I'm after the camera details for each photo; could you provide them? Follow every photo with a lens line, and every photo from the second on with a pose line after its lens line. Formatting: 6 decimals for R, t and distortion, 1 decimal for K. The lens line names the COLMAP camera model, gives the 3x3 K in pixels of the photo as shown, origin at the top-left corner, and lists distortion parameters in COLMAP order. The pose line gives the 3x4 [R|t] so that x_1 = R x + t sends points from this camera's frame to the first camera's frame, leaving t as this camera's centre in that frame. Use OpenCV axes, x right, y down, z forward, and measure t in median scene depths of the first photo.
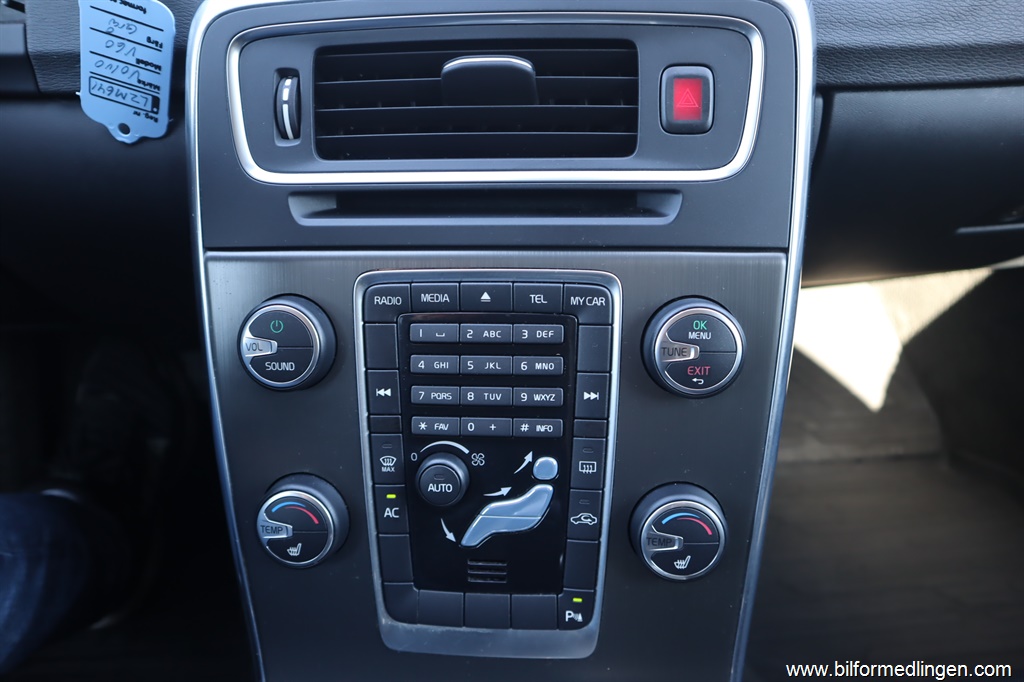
lens RADIAL K [[709.7, 0, 512.3], [0, 709.7, 338.3], [0, 0, 1]] dist [-0.115166, 0.068486]
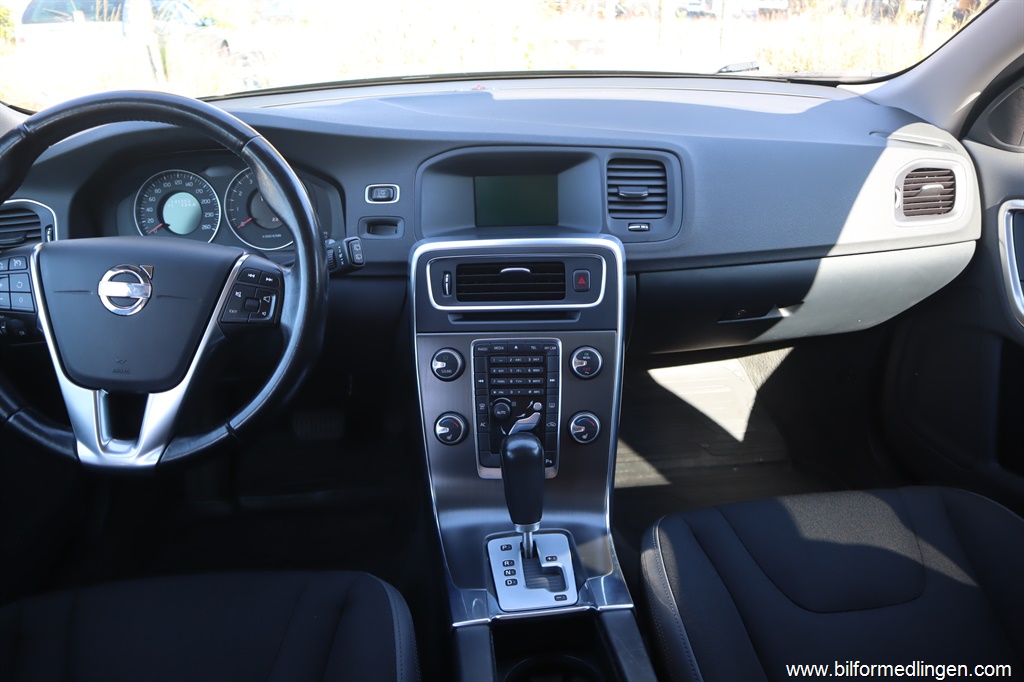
lens RADIAL K [[709.7, 0, 512.3], [0, 709.7, 338.3], [0, 0, 1]] dist [-0.115166, 0.068486]
pose [[0.999828, -0.014641, 0.011347, -0.085294], [0.016129, 0.989352, -0.144647, 0.329556], [-0.009108, 0.144806, 0.989418, -1.922637]]
